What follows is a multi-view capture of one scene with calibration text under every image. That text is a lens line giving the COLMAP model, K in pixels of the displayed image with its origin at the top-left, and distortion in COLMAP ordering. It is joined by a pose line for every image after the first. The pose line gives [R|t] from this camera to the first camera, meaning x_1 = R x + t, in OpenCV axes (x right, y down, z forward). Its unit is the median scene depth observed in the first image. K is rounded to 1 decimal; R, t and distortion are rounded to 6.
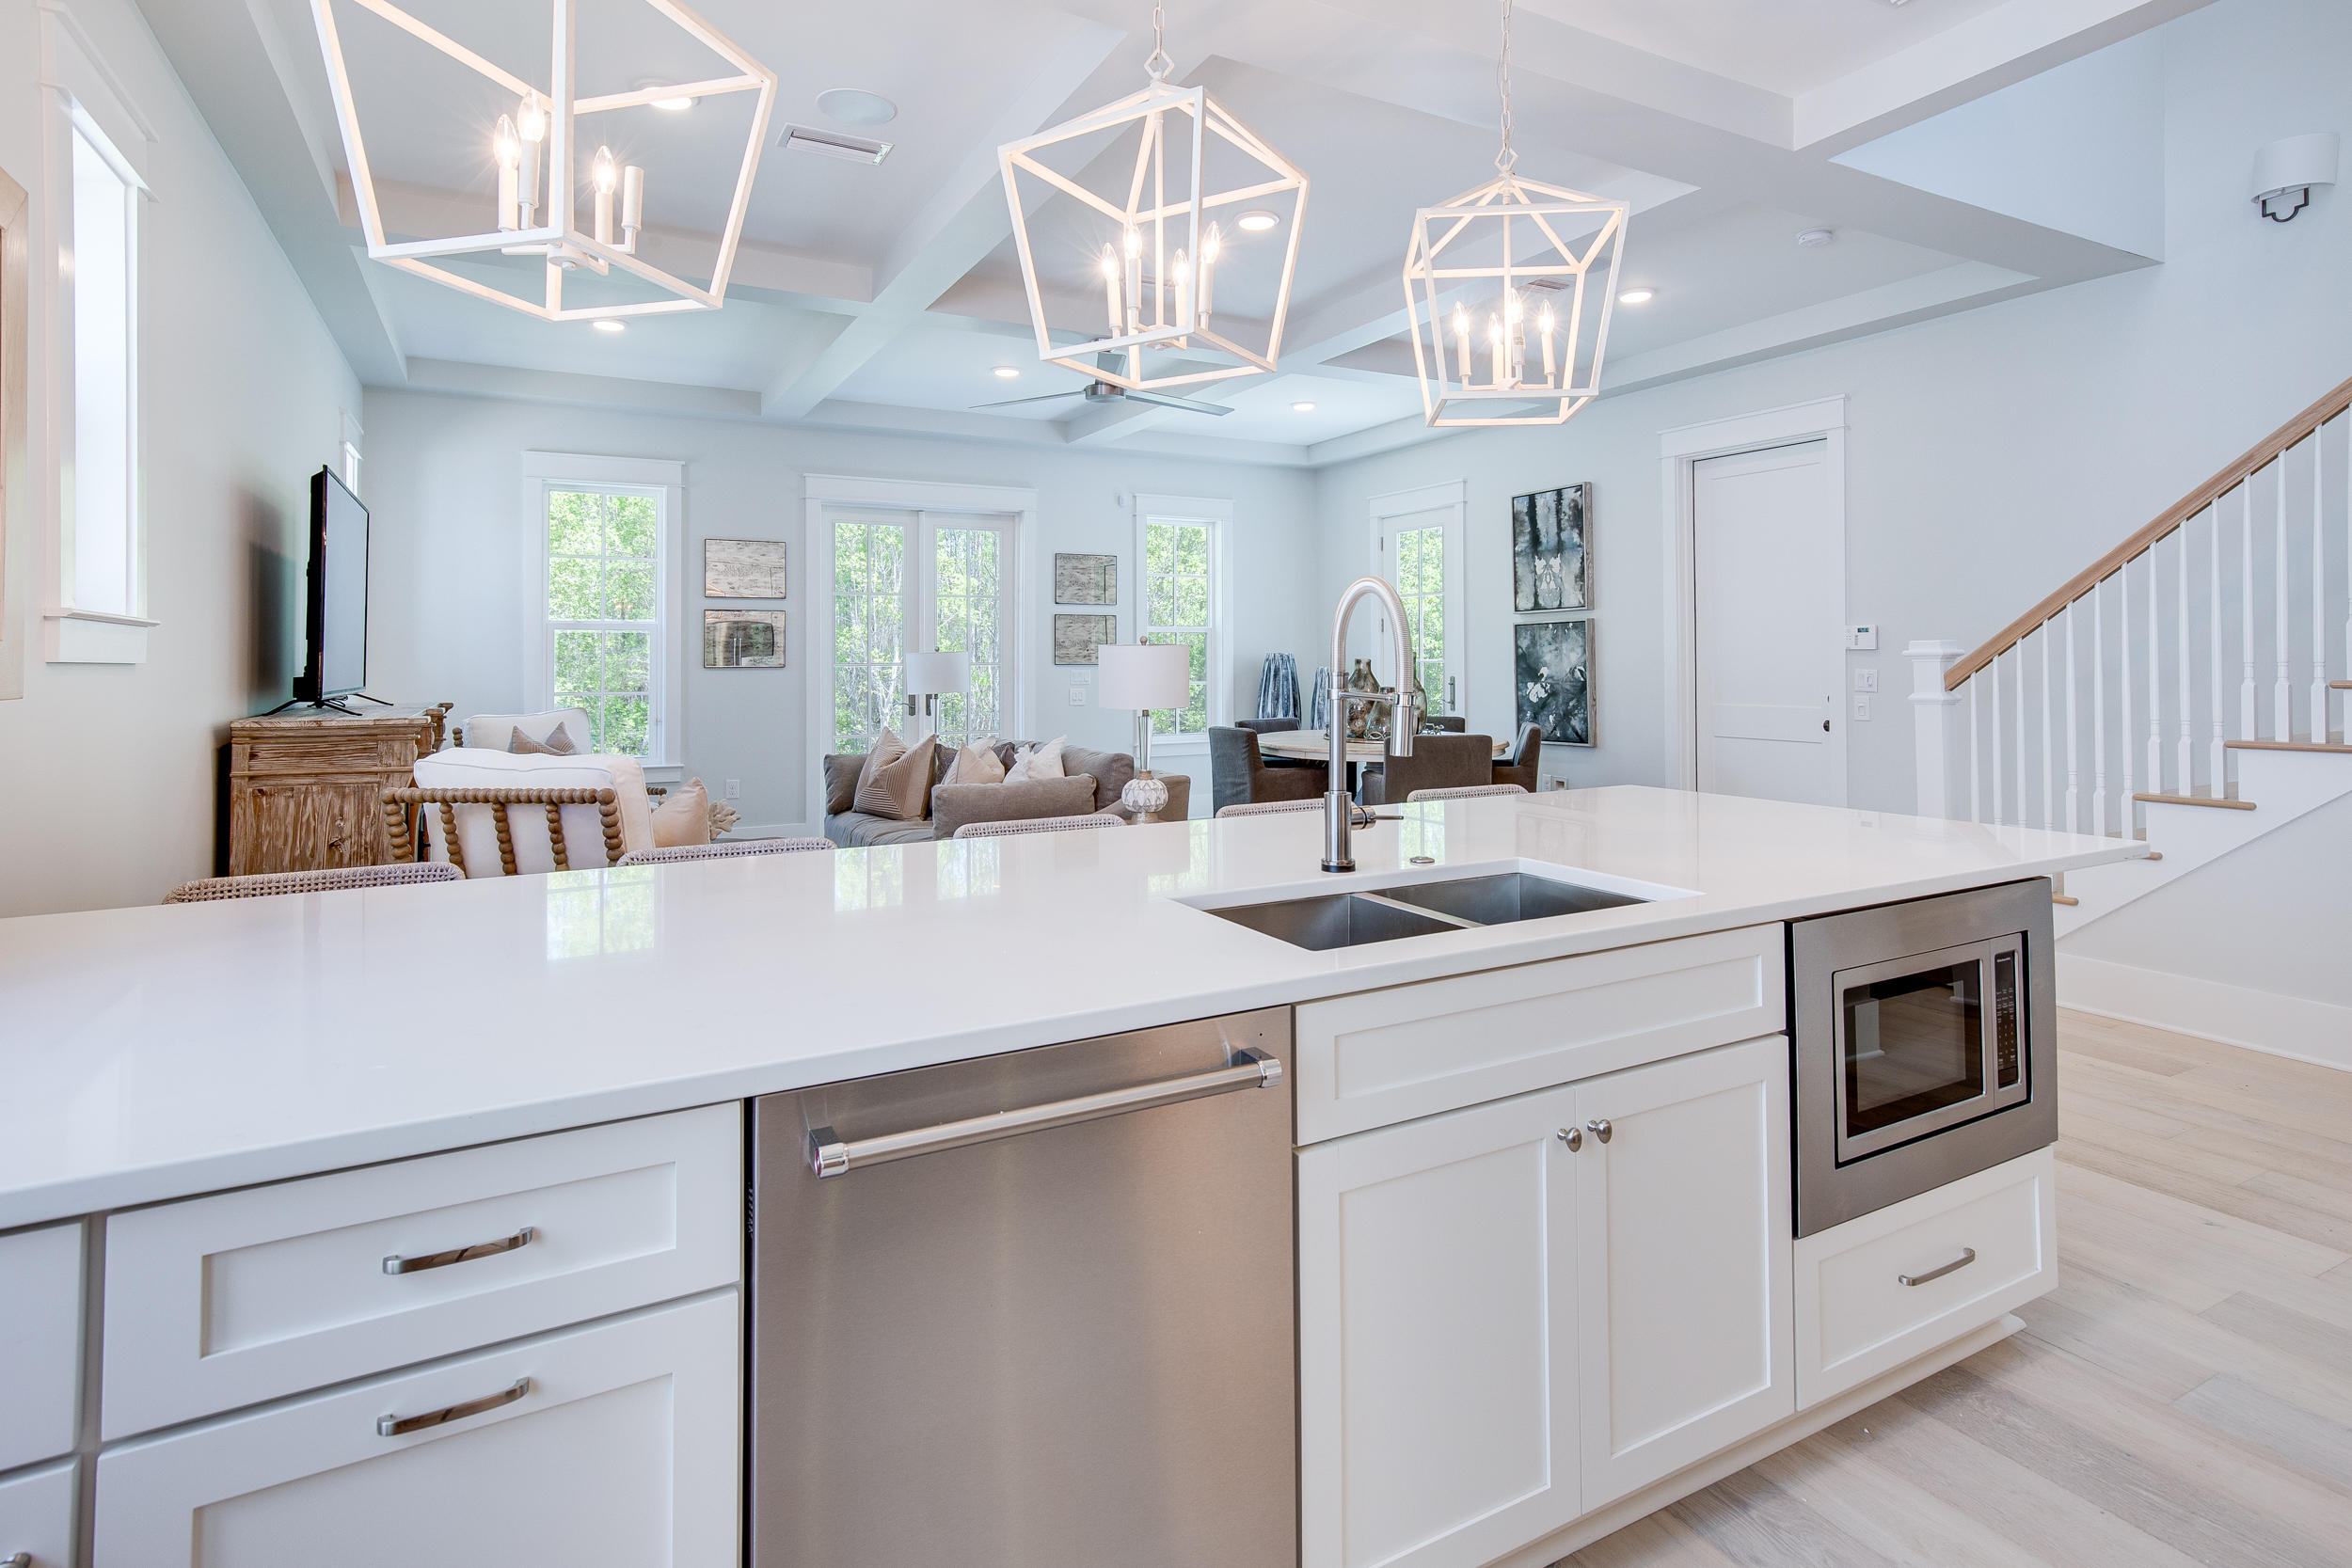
lens RADIAL K [[1216.1, 0, 1195.1], [0, 1216.1, 581.4], [0, 0, 1]] dist [0.005195, 0.001265]
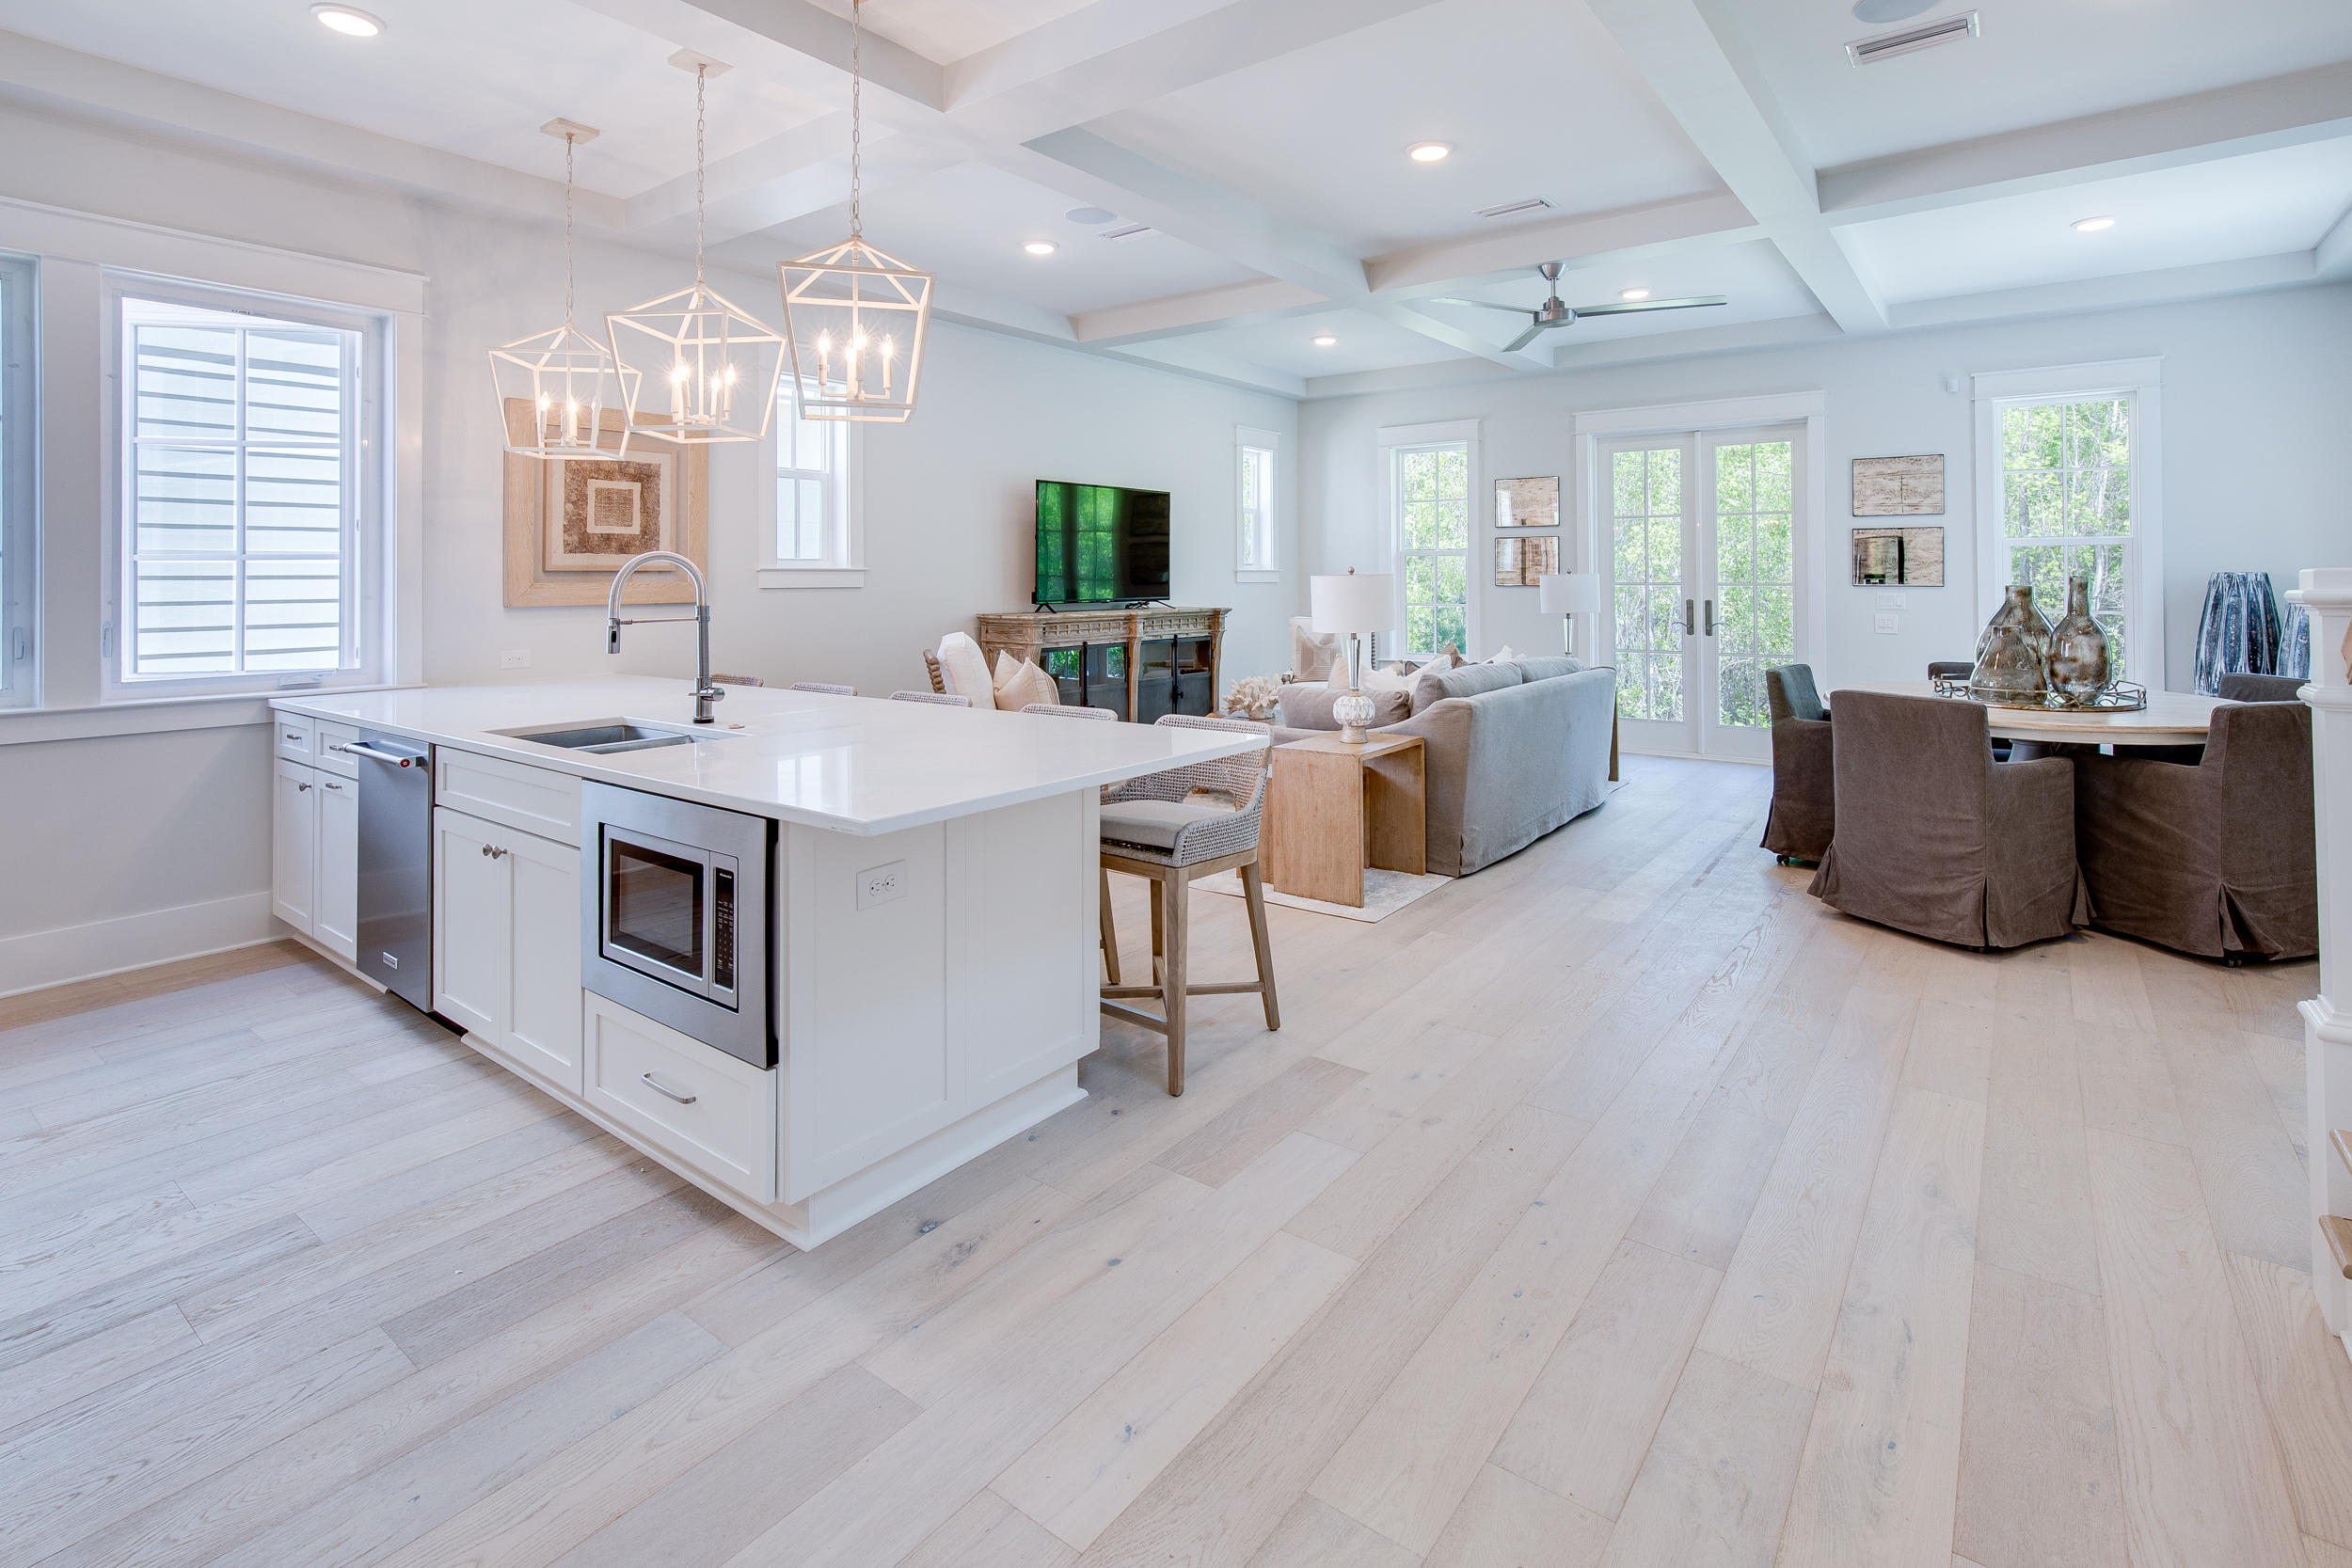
lens RADIAL K [[1117.0, 0, 1199.8], [0, 1117.0, 549.3], [0, 0, 1]] dist [-0.000818, -0.000067]
pose [[0.405995, -0.017764, -0.913703, 0.483305], [0.061447, 0.998079, 0.007898, 0.007344], [0.911807, -0.059351, 0.406307, 0.272118]]
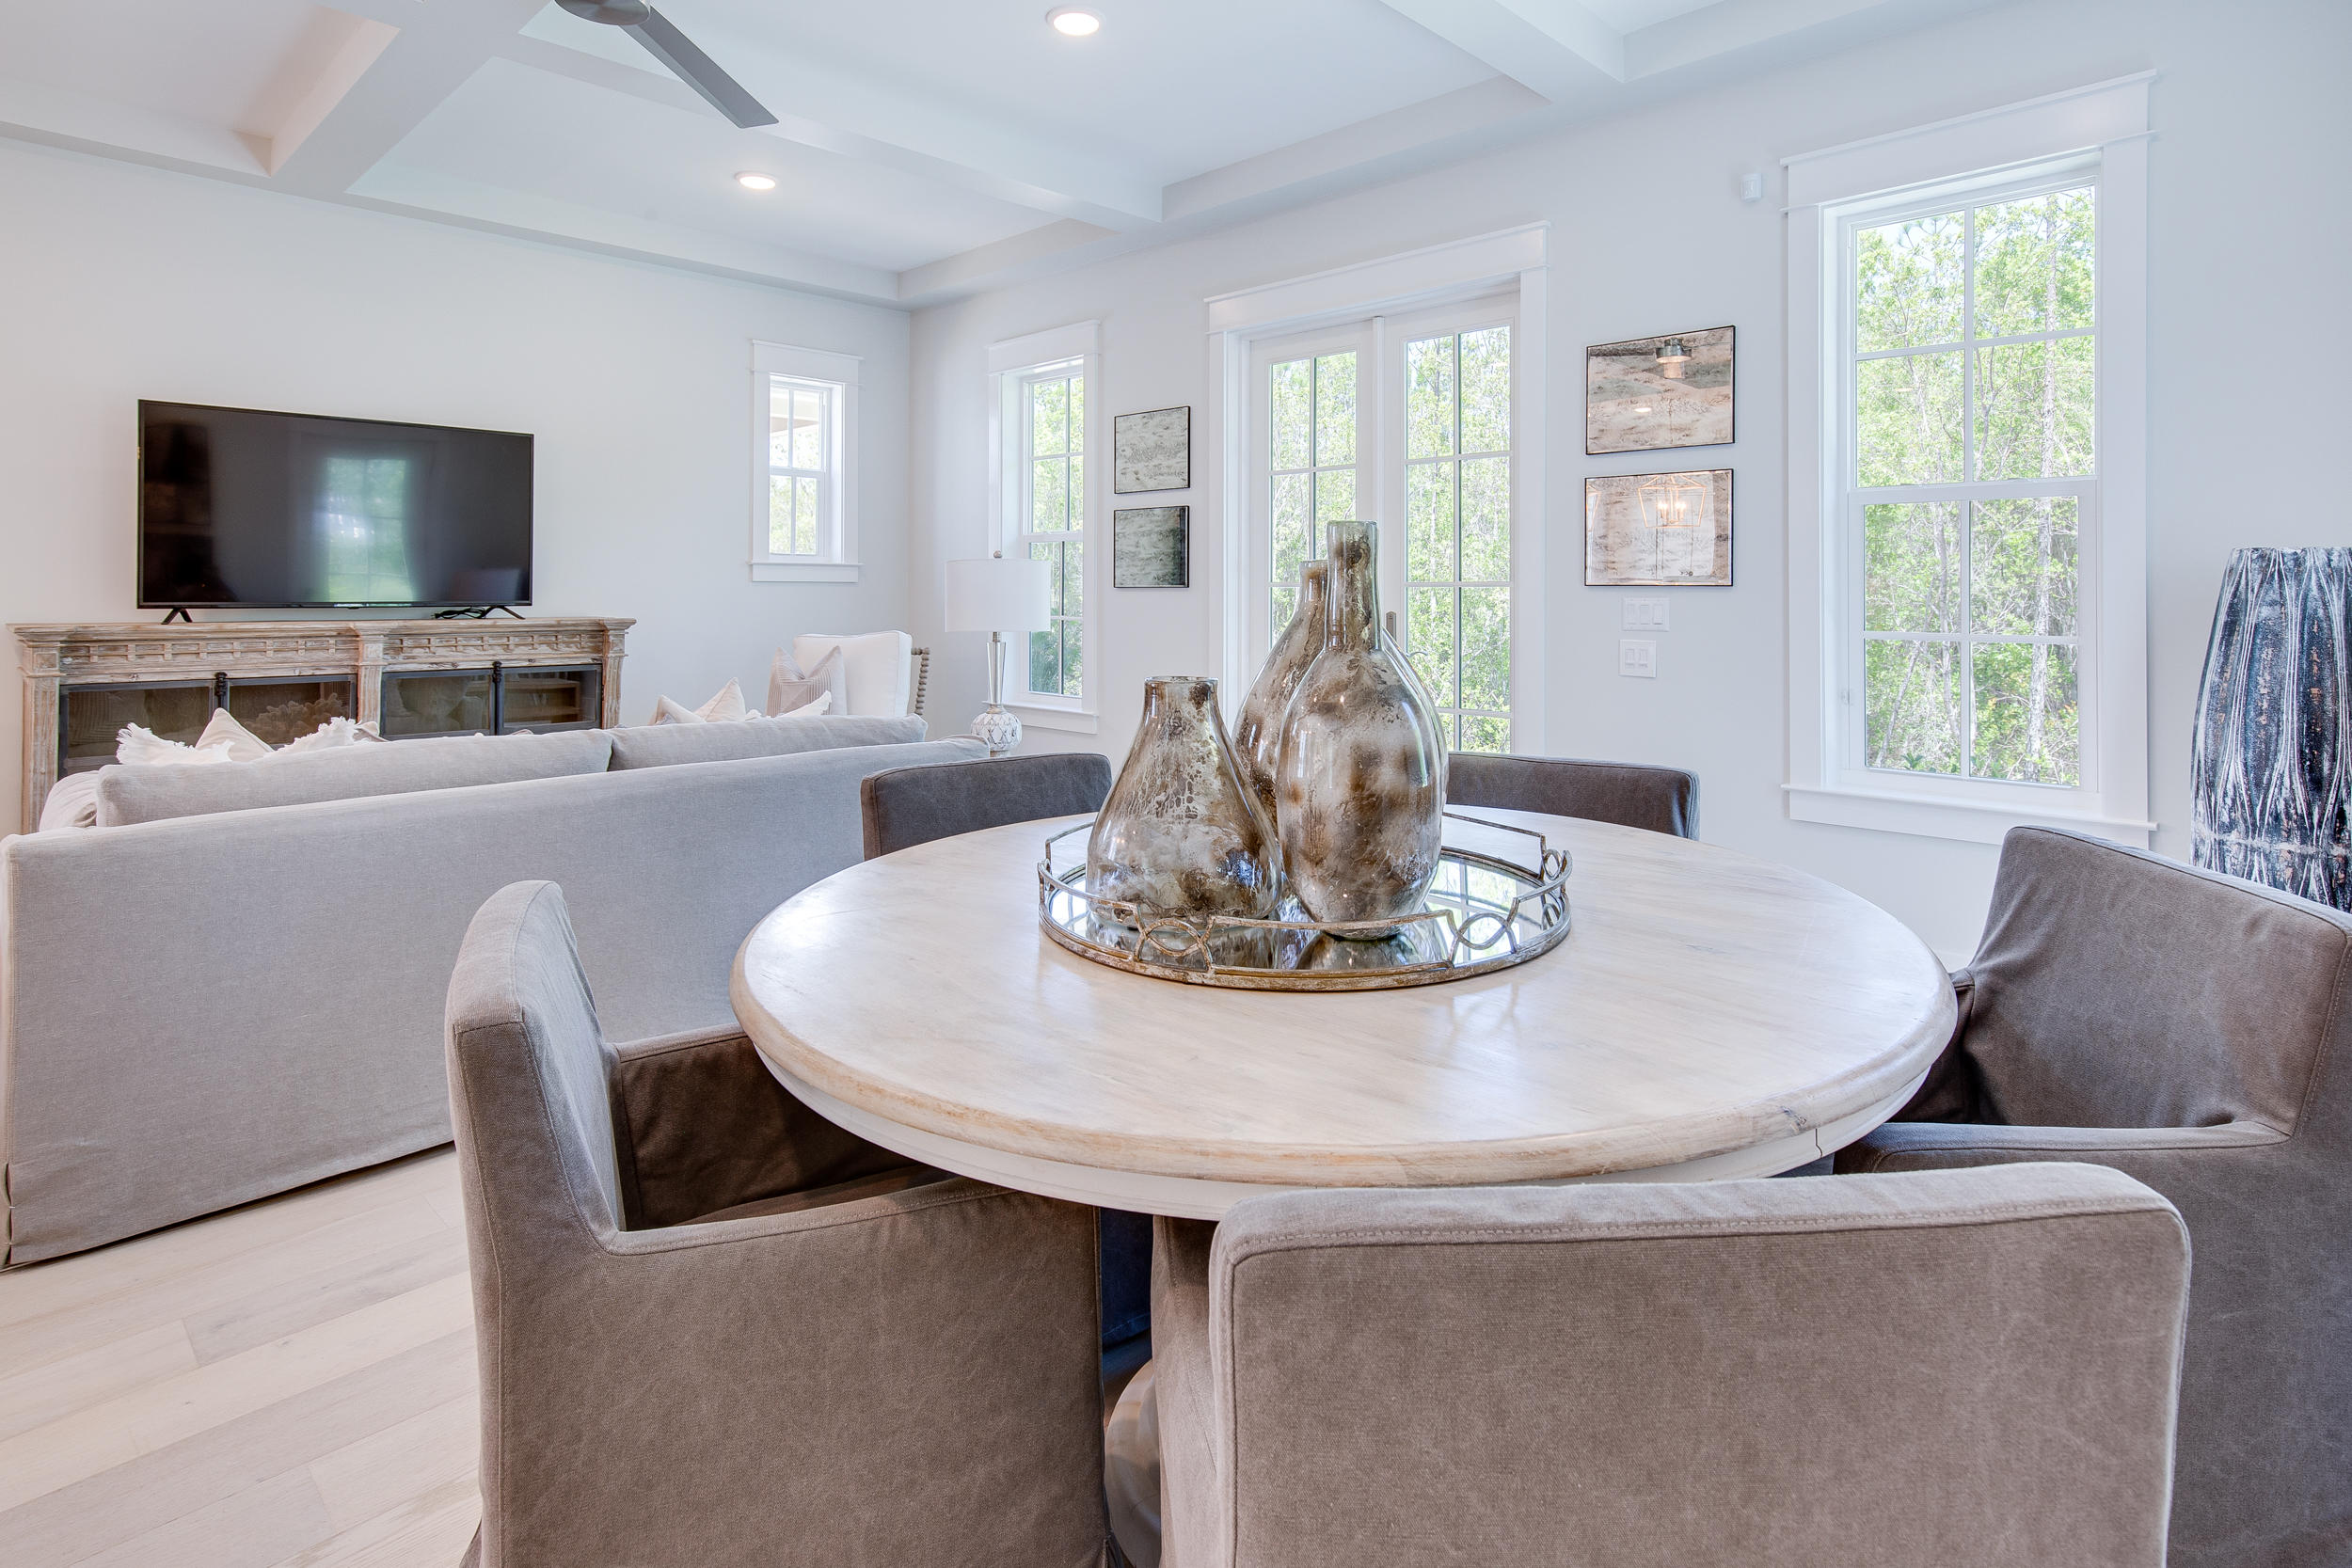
lens RADIAL K [[1216.1, 0, 1195.1], [0, 1216.1, 581.4], [0, 0, 1]] dist [0.005195, 0.001265]
pose [[0.288042, -0.000978, -0.957617, 0.323917], [0.060331, 0.998031, 0.017128, 0.055990], [0.955716, -0.062708, 0.287534, 0.811259]]
